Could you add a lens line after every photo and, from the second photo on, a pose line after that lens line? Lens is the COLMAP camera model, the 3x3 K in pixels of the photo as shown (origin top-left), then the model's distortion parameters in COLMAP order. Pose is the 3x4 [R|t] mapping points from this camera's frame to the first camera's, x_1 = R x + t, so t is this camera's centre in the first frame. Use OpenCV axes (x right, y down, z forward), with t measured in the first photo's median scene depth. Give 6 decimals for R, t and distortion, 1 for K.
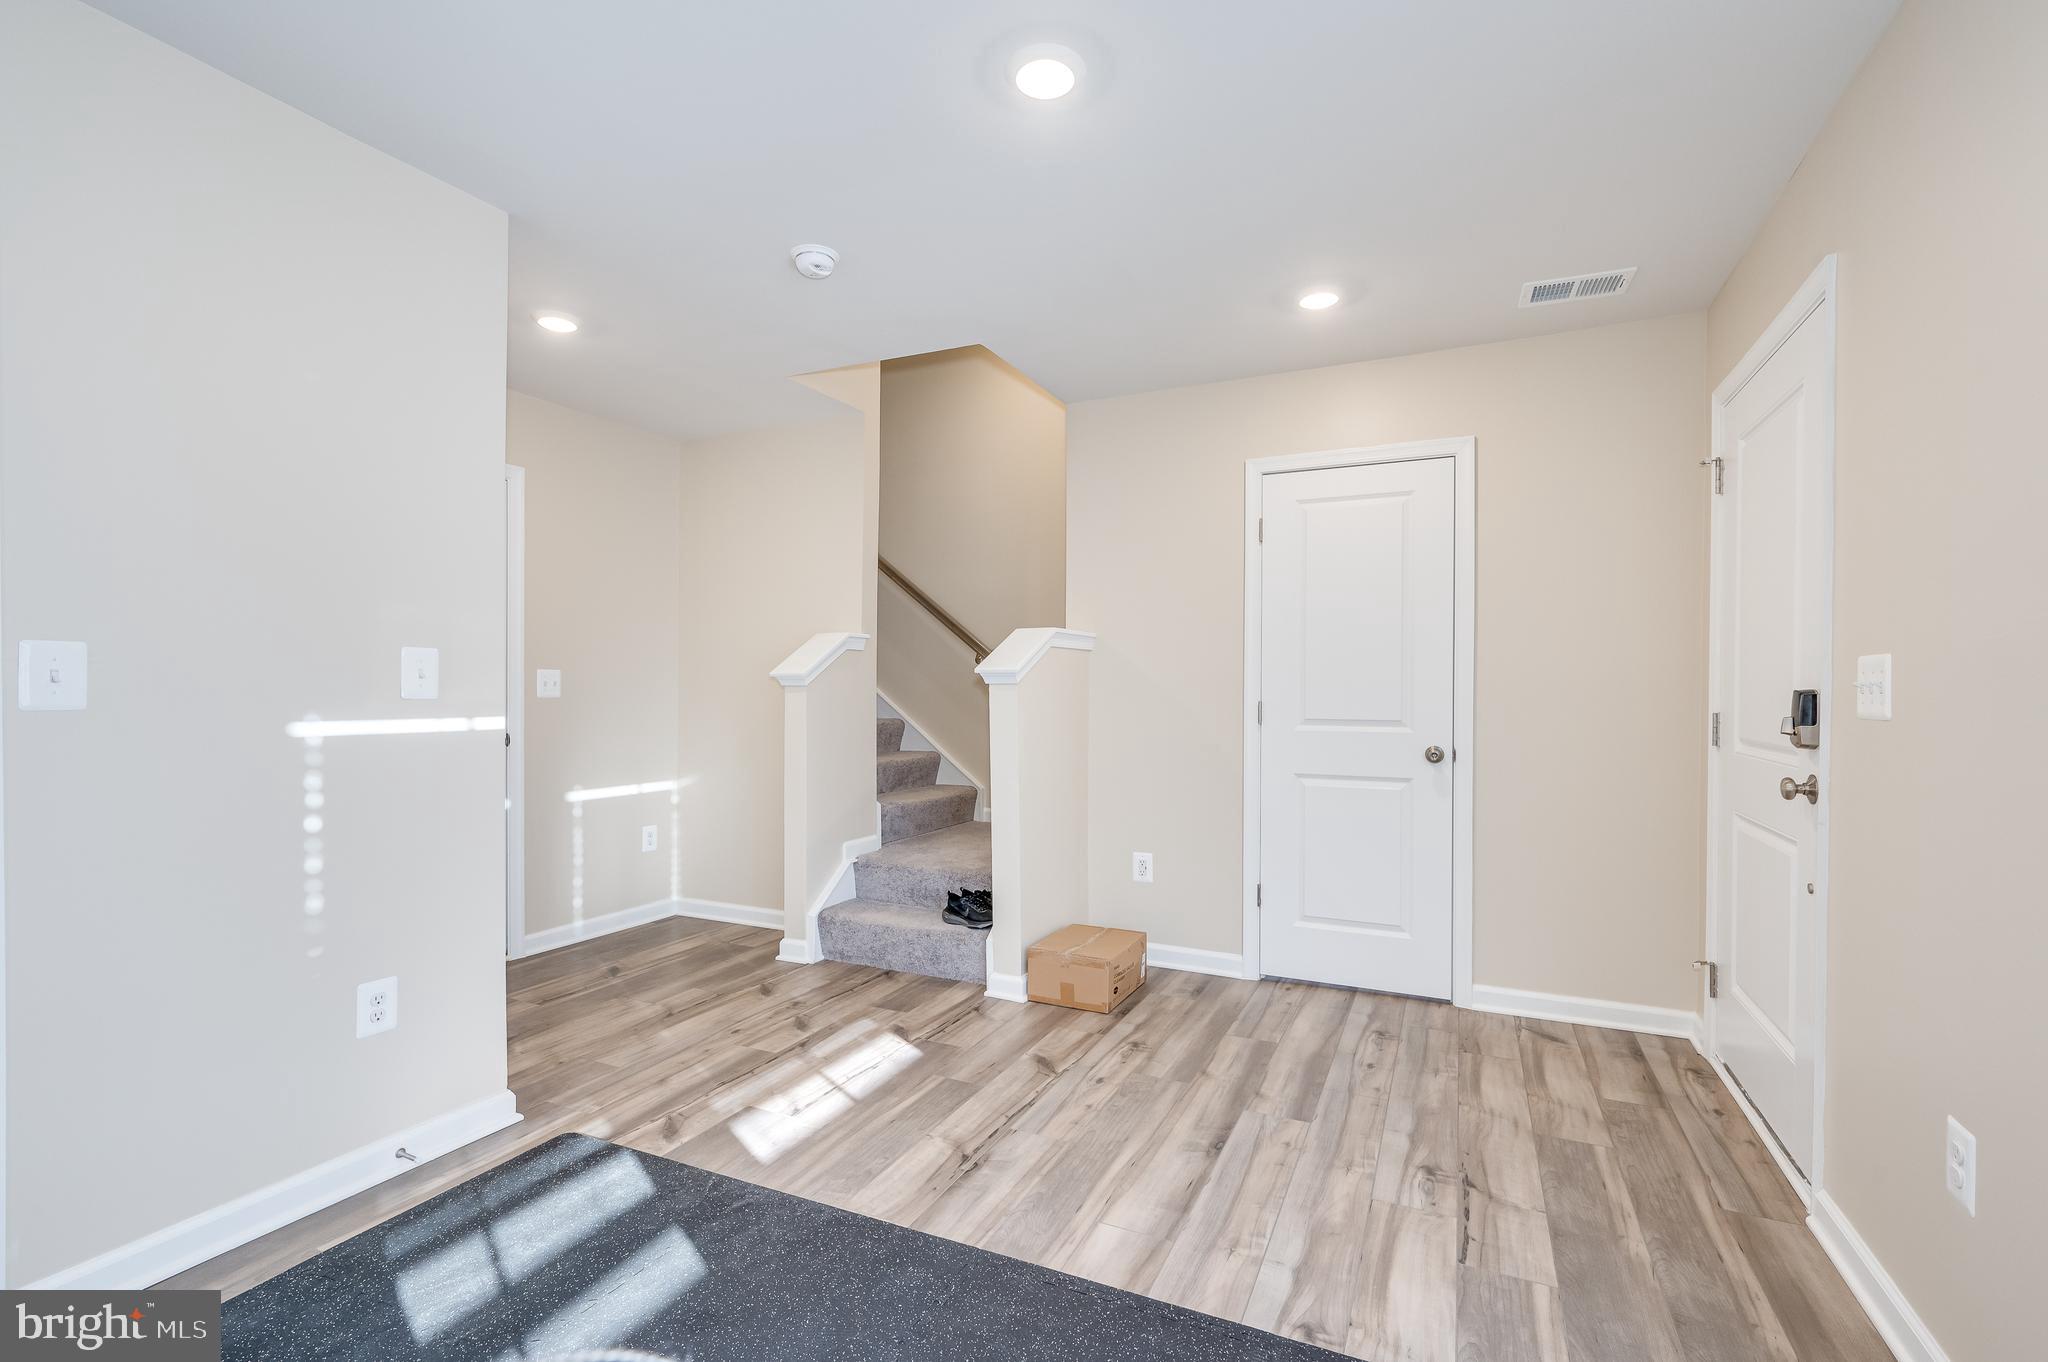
lens RADIAL K [[913.0, 0, 1031.8], [0, 913.0, 690.1], [0, 0, 1]] dist [0.002716, 0.000091]
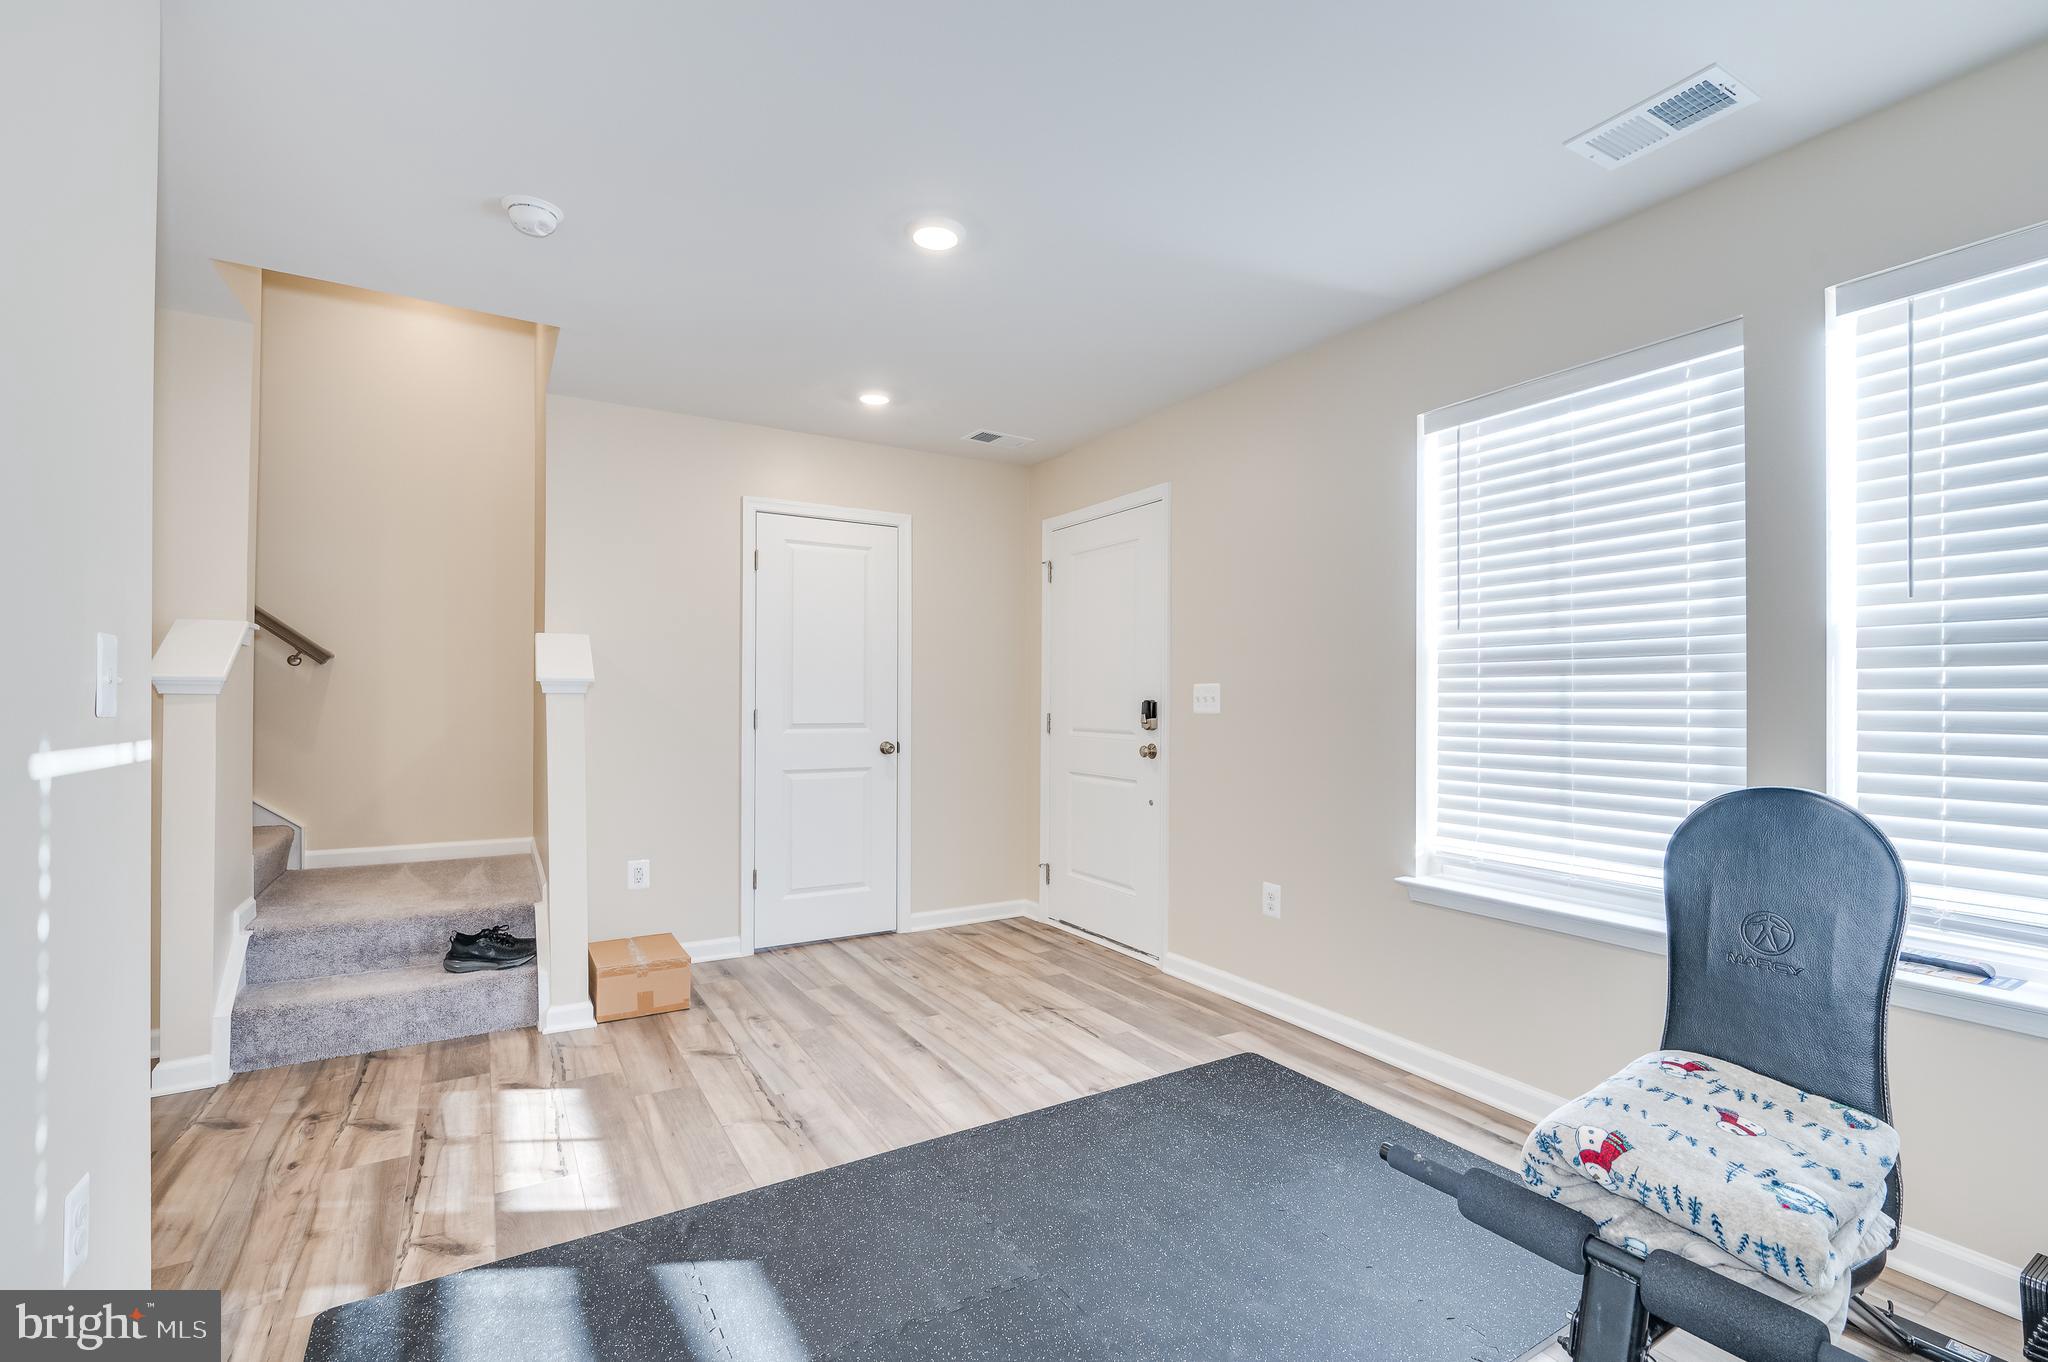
lens RADIAL K [[913.0, 0, 1025.3], [0, 913.0, 689.1], [0, 0, 1]] dist [0.002716, 0.000091]
pose [[0.558530, 0.008155, 0.829444, -0.676282], [0.000293, 0.999950, -0.010029, -0.002408], [-0.829484, 0.005844, 0.558500, 0.107139]]
